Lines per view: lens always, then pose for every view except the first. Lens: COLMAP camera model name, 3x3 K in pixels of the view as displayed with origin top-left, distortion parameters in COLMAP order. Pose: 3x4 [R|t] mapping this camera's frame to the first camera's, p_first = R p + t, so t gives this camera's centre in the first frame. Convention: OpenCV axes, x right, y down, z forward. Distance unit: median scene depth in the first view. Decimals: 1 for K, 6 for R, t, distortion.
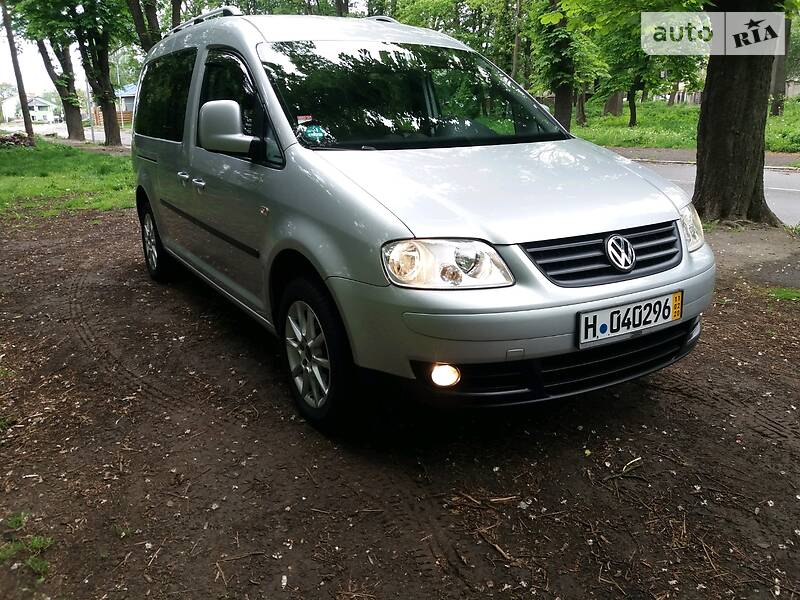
lens RADIAL K [[645.8, 0, 405.1], [0, 645.8, 300.3], [0, 0, 1]] dist [0.123870, -0.275509]
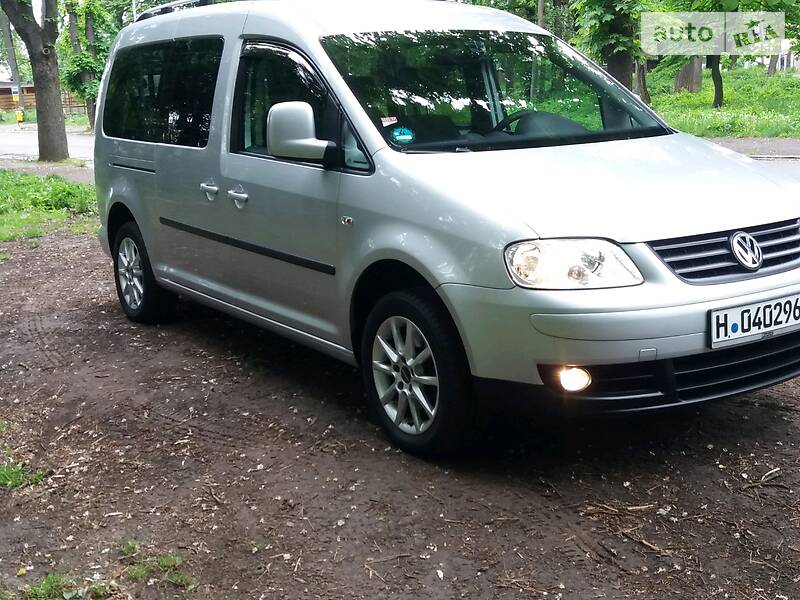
lens RADIAL K [[1005.3, 0, 400.0], [0, 1005.3, 300.0], [0, 0, 1]] dist [0.192730, -0.537006]
pose [[0.999295, -0.026707, 0.026401, -0.217526], [0.028673, 0.996610, -0.077119, 0.098715], [-0.024252, 0.077821, 0.996672, -0.471156]]
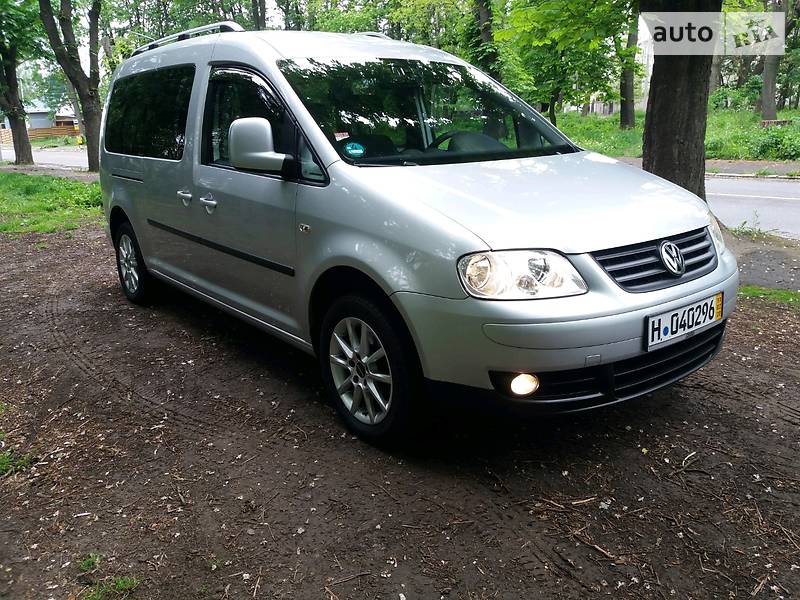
lens RADIAL K [[648.7, 0, 403.1], [0, 648.7, 298.9], [0, 0, 1]] dist [0.140724, -0.348174]
pose [[0.992760, -0.040269, 0.113165, -0.218881], [0.042615, 0.998922, -0.018395, -0.006261], [-0.112302, 0.023084, 0.993406, -0.003425]]
